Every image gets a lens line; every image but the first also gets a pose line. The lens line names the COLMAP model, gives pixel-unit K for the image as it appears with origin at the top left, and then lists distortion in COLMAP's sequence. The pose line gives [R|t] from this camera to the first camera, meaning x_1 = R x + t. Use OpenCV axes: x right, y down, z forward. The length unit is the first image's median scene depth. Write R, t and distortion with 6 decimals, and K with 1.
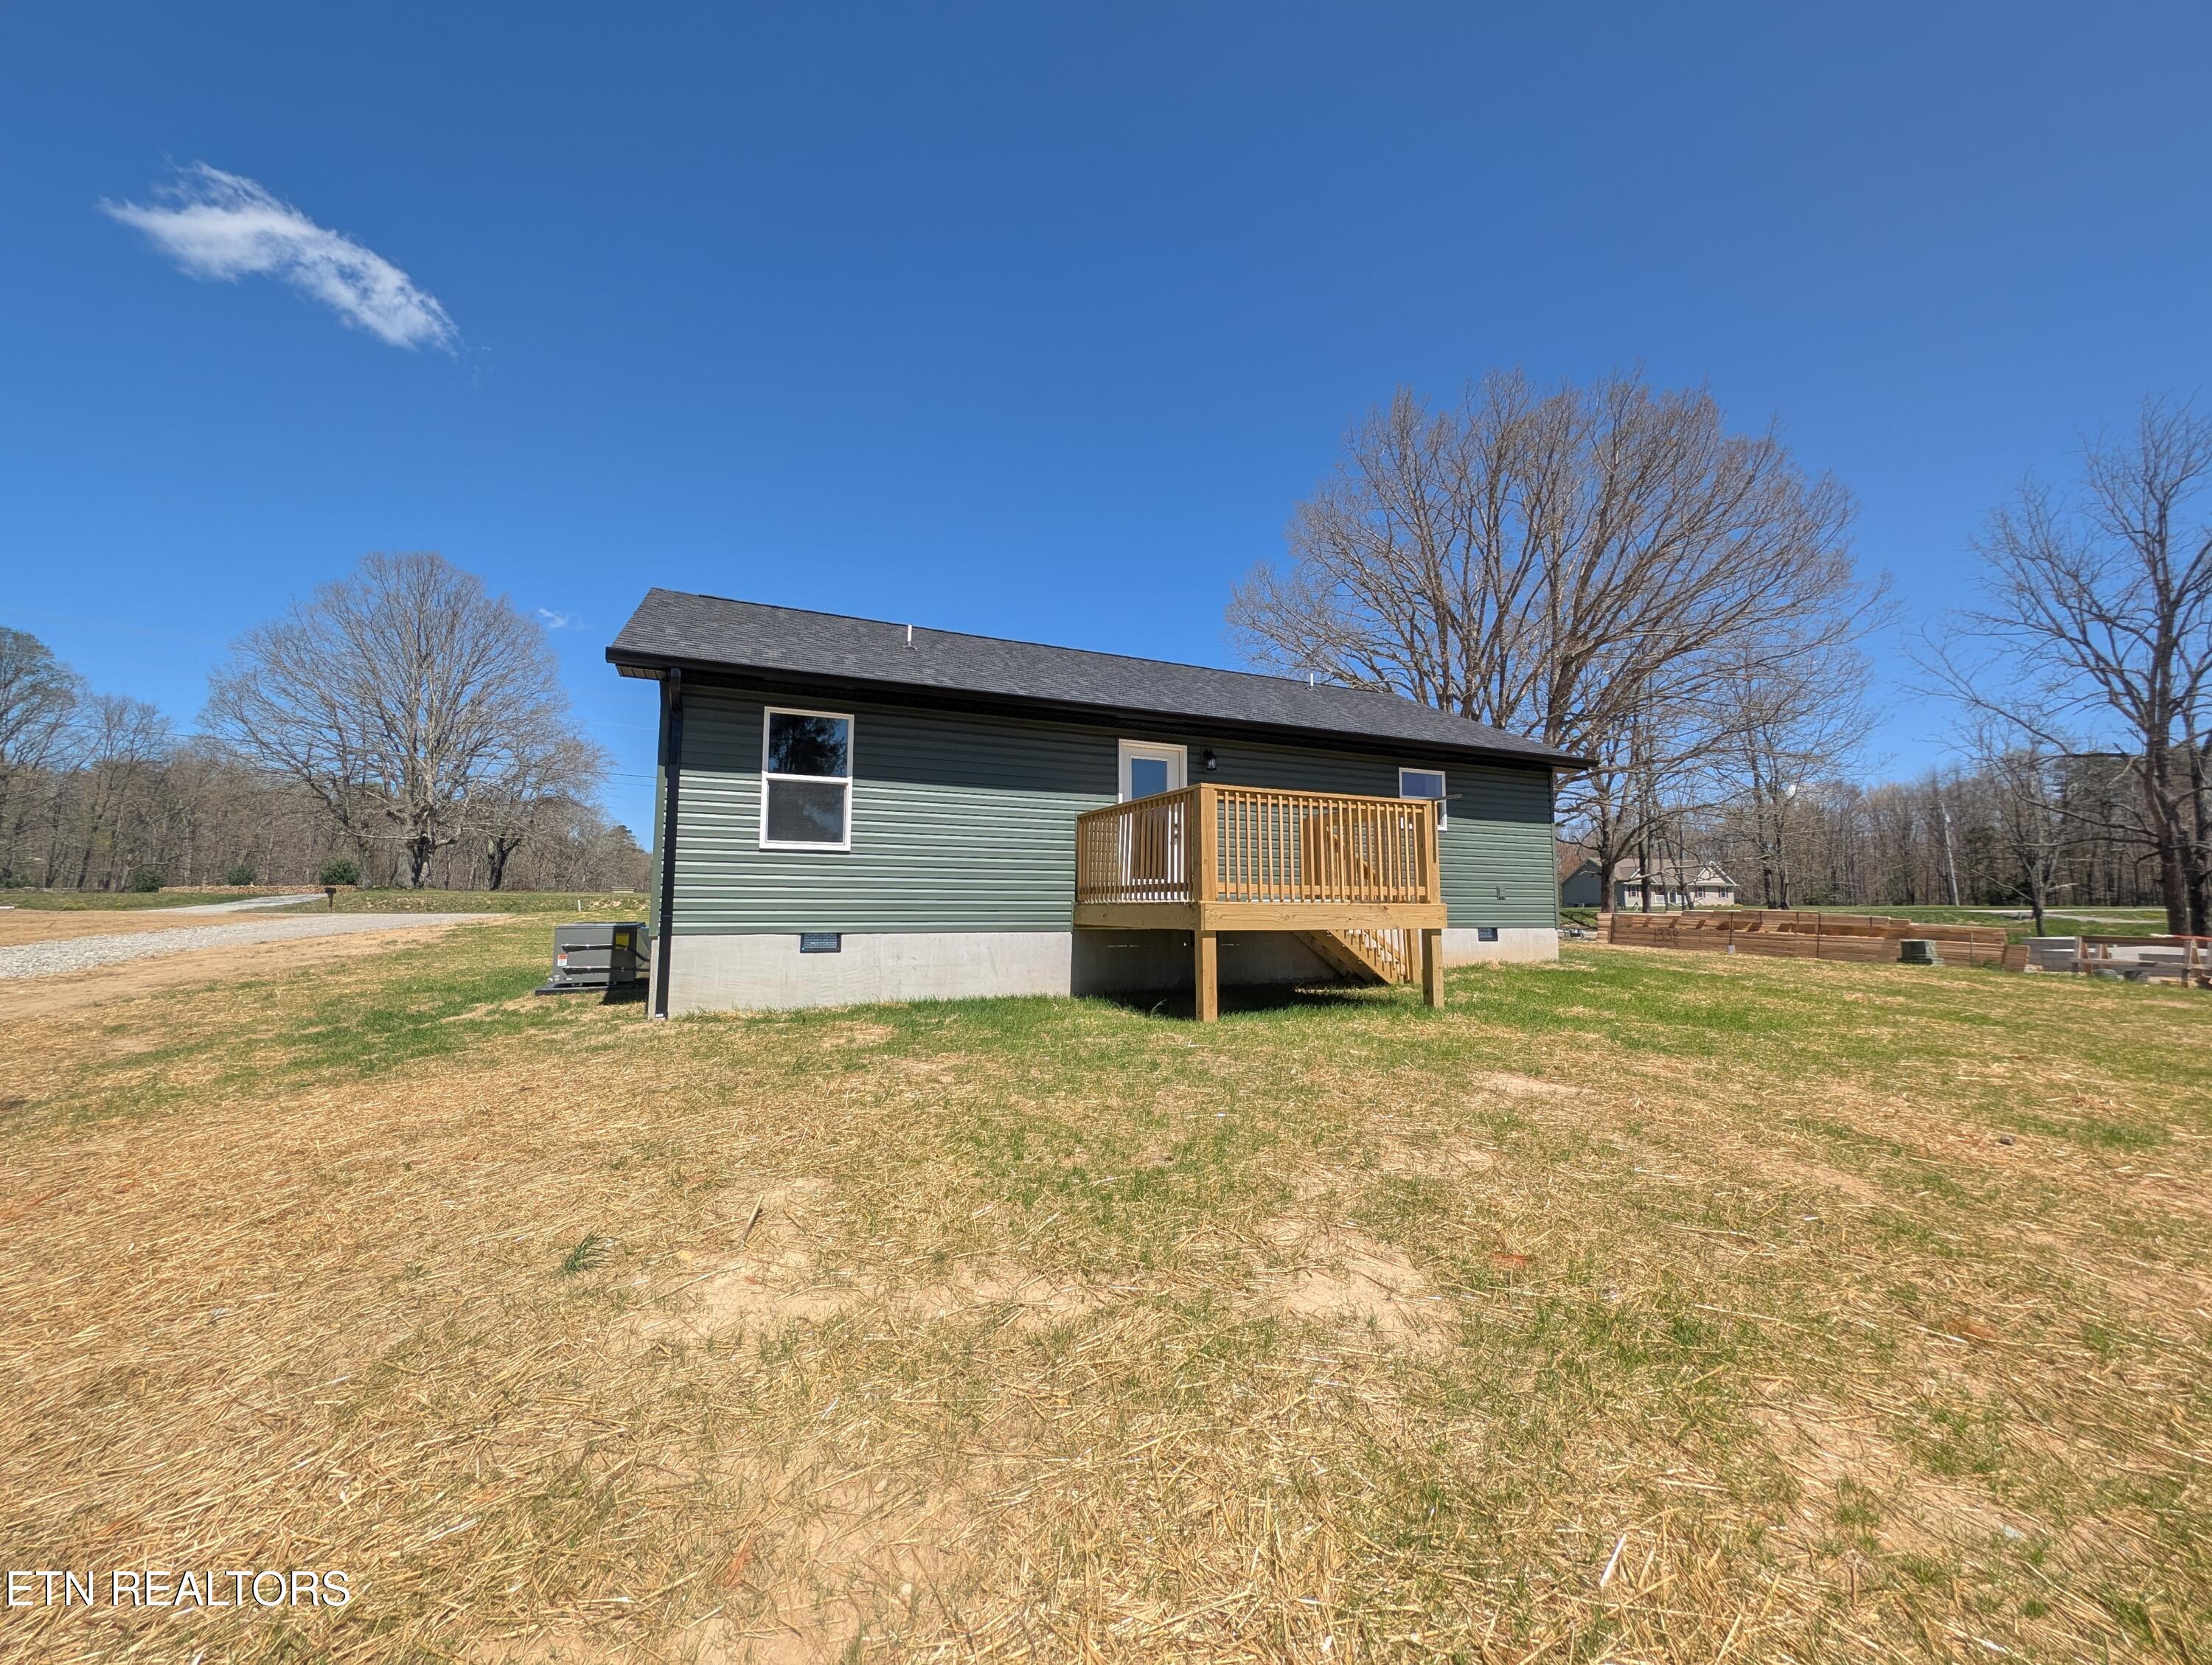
lens RADIAL K [[832.4, 0, 1102.7], [0, 832.4, 837.8], [0, 0, 1]] dist [0.027534, -0.014440]
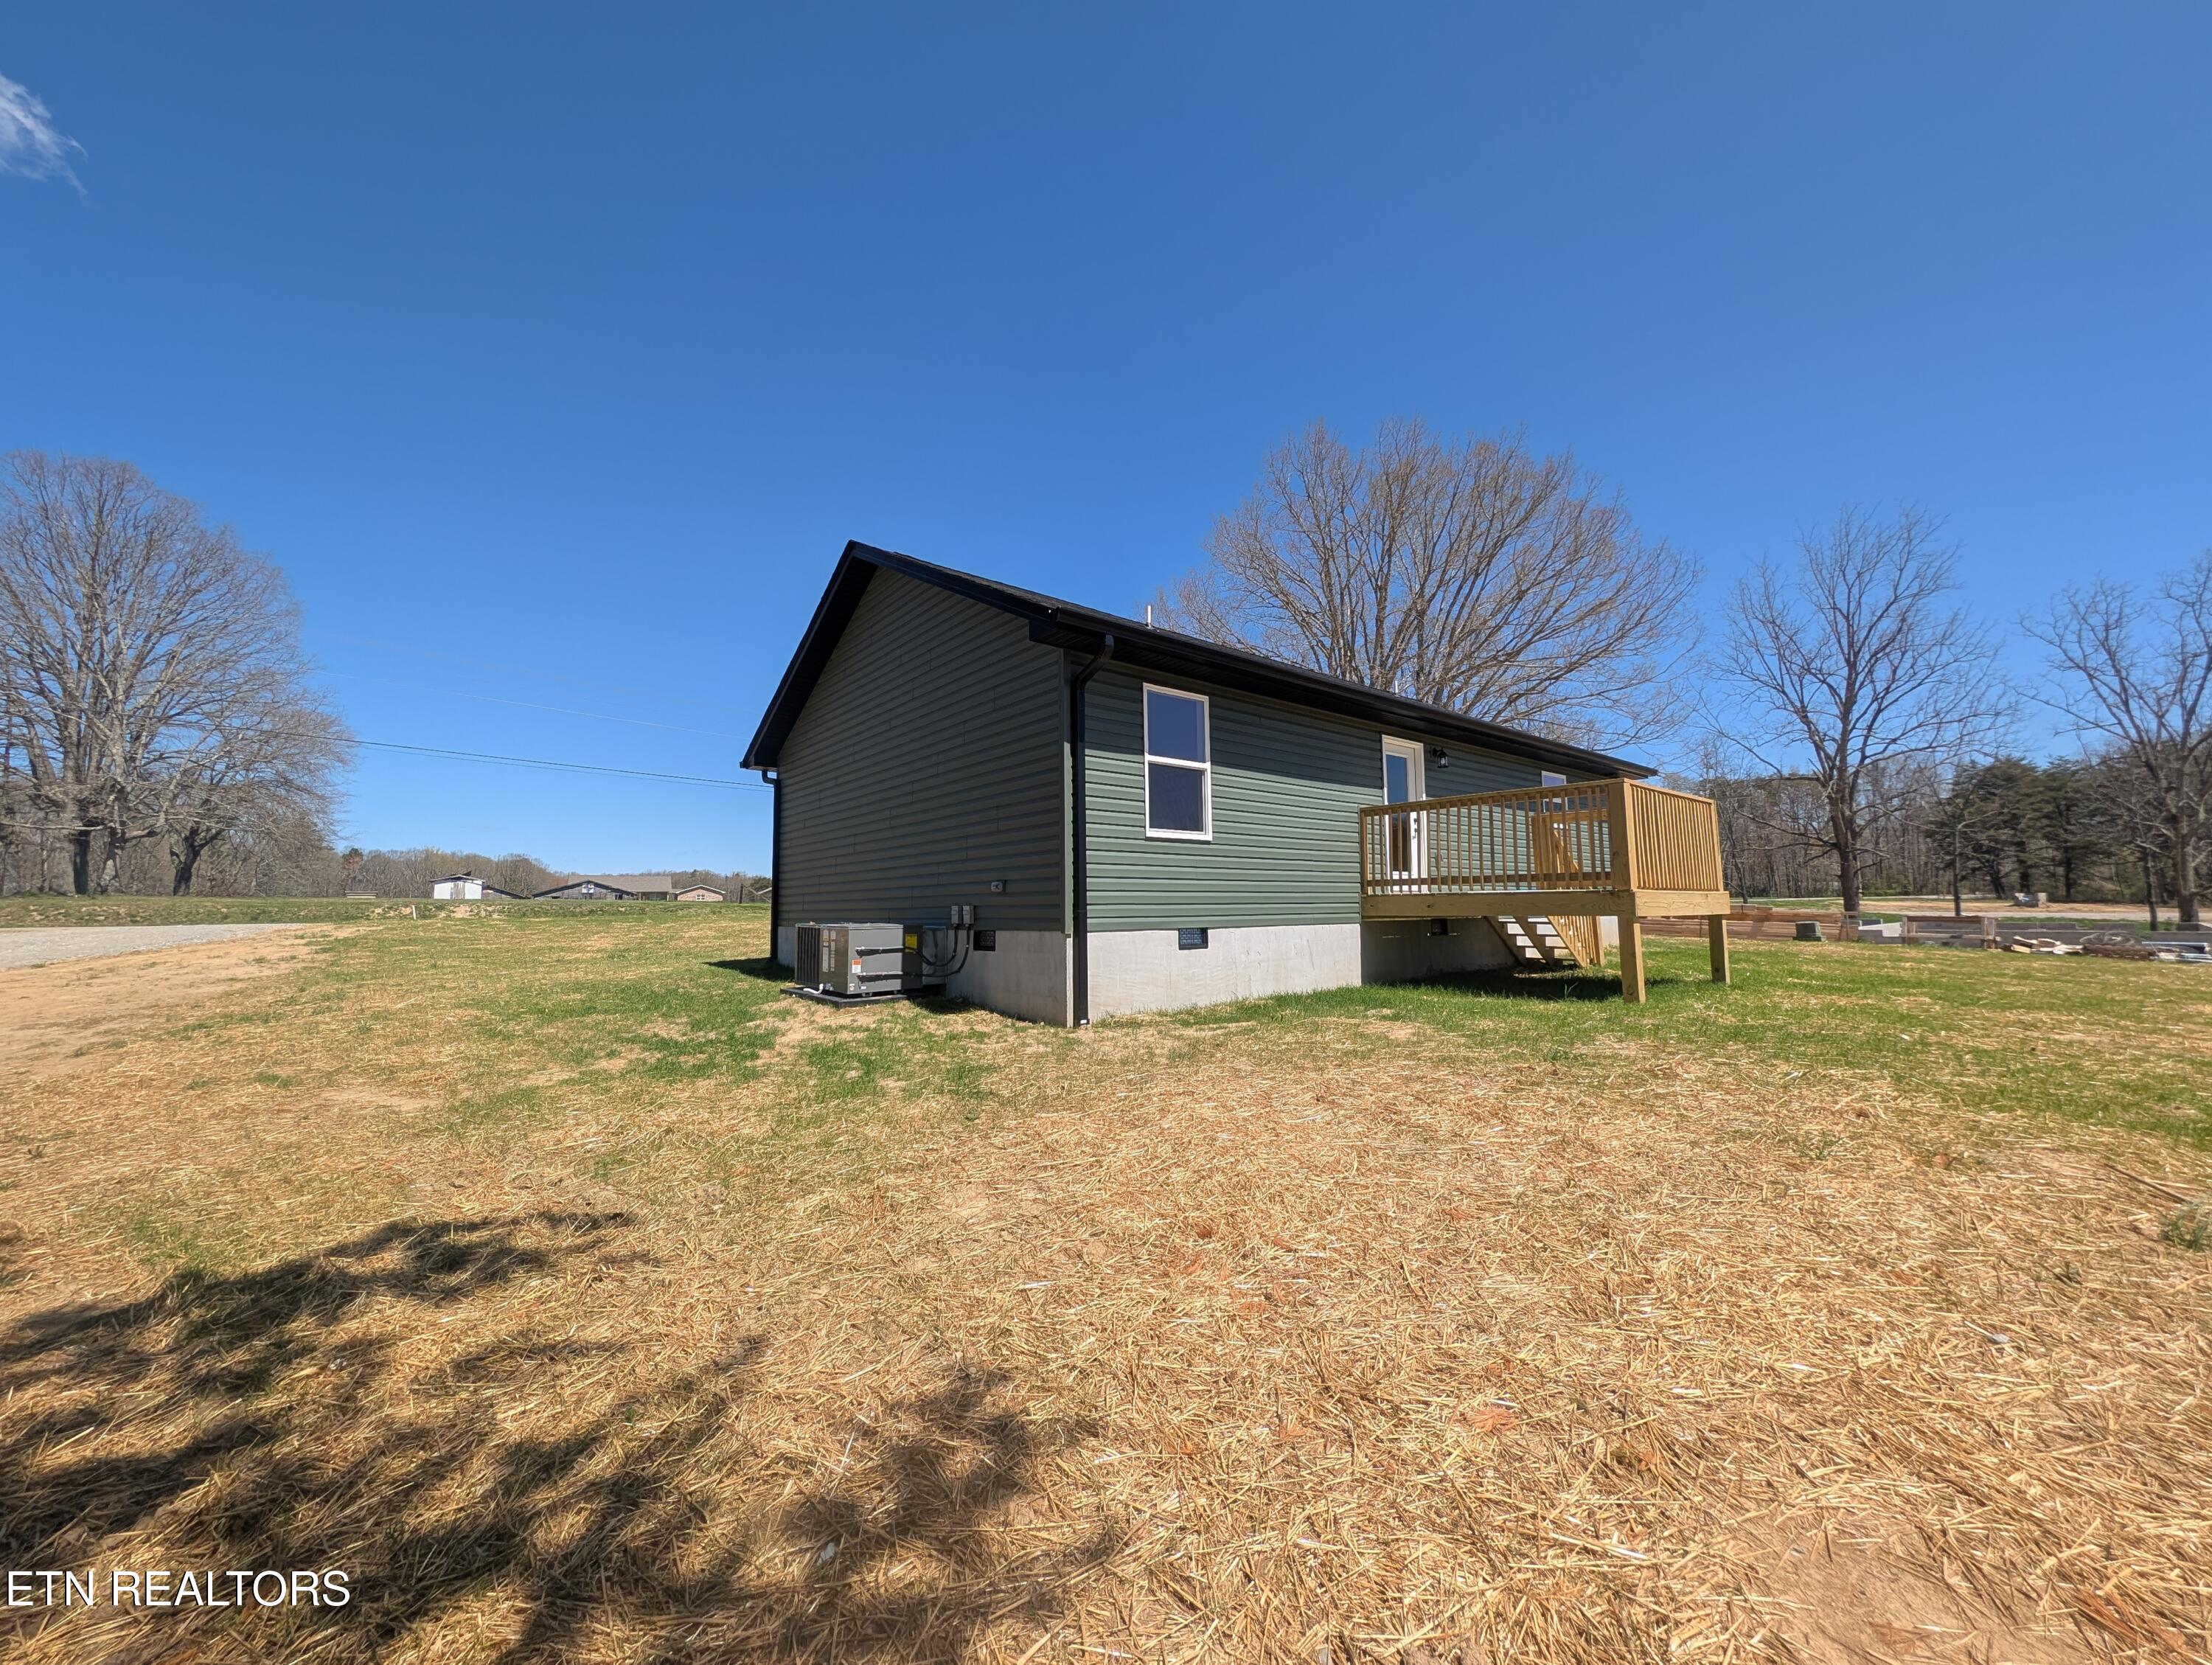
lens RADIAL K [[832.4, 0, 1102.7], [0, 832.4, 837.8], [0, 0, 1]] dist [0.027534, -0.014440]
pose [[0.966755, 0.008761, 0.255556, -0.577416], [-0.008353, 0.999962, -0.002682, 0.013792], [-0.255569, 0.000458, 0.966791, 0.103286]]
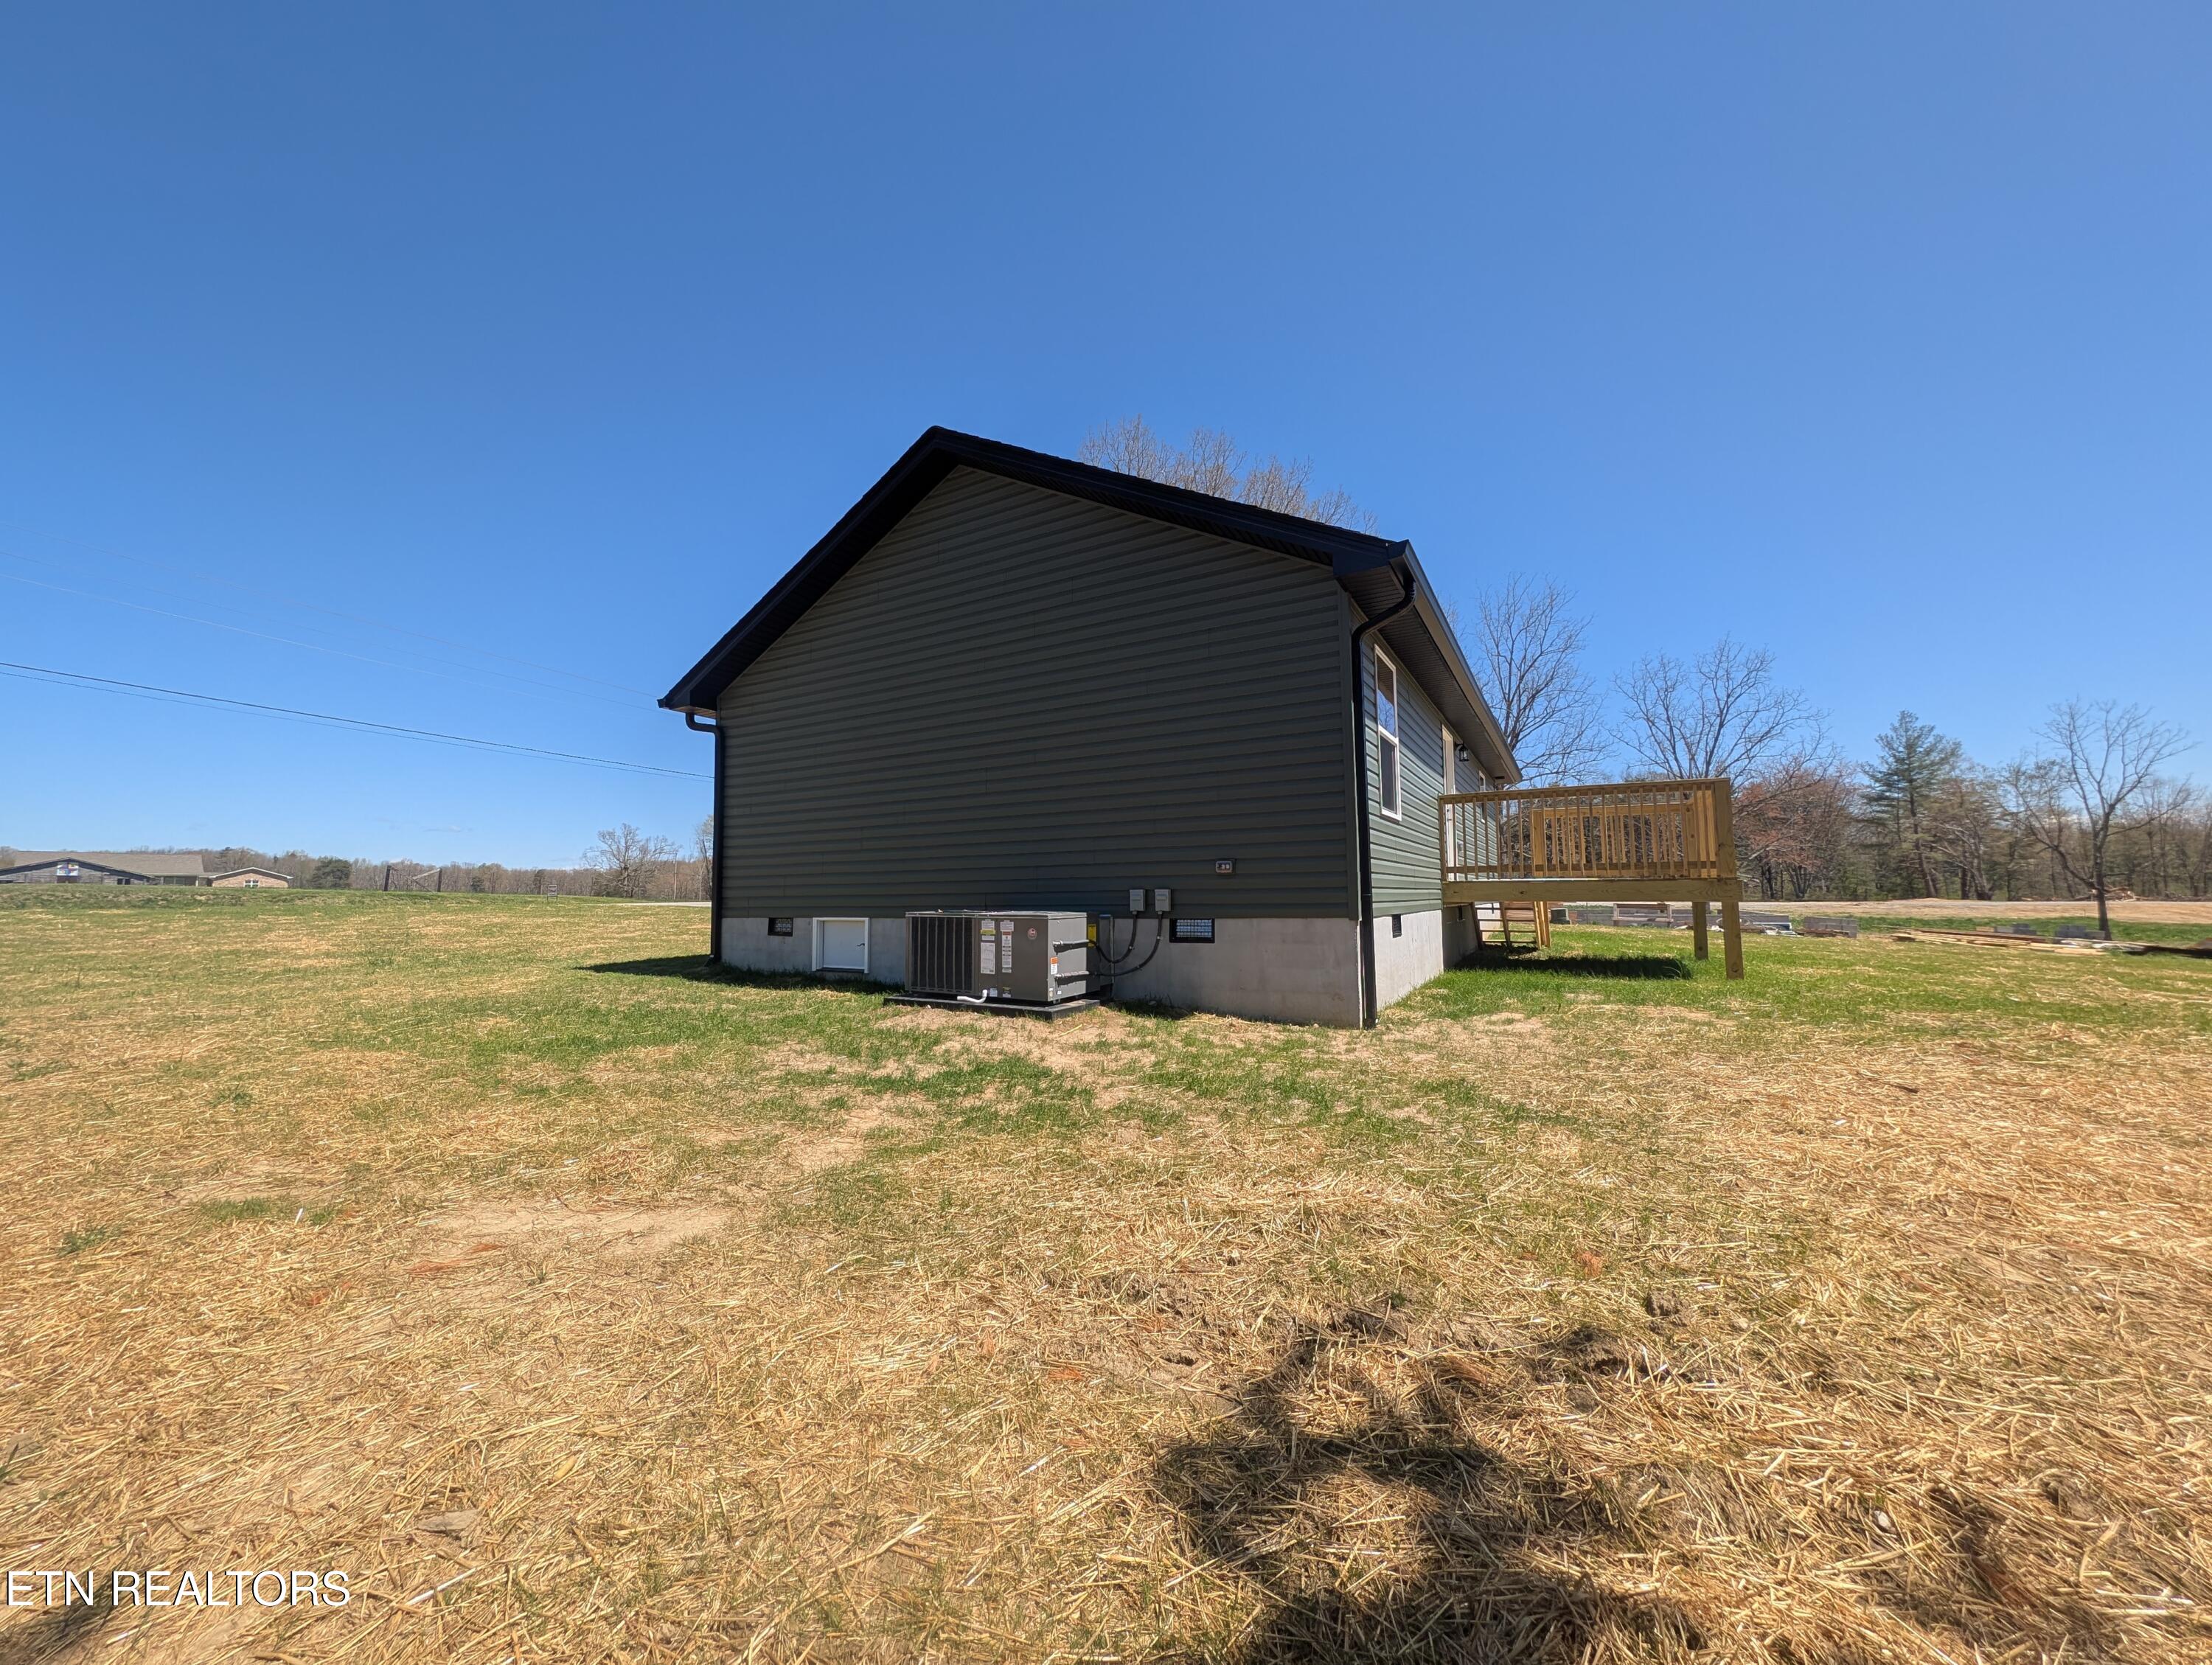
lens RADIAL K [[832.4, 0, 1102.7], [0, 832.4, 837.8], [0, 0, 1]] dist [0.027534, -0.014440]
pose [[0.812075, 0.030217, 0.582770, -0.936731], [-0.037531, 0.999295, 0.000485, 0.038813], [-0.582345, -0.022266, 0.812637, 0.407005]]
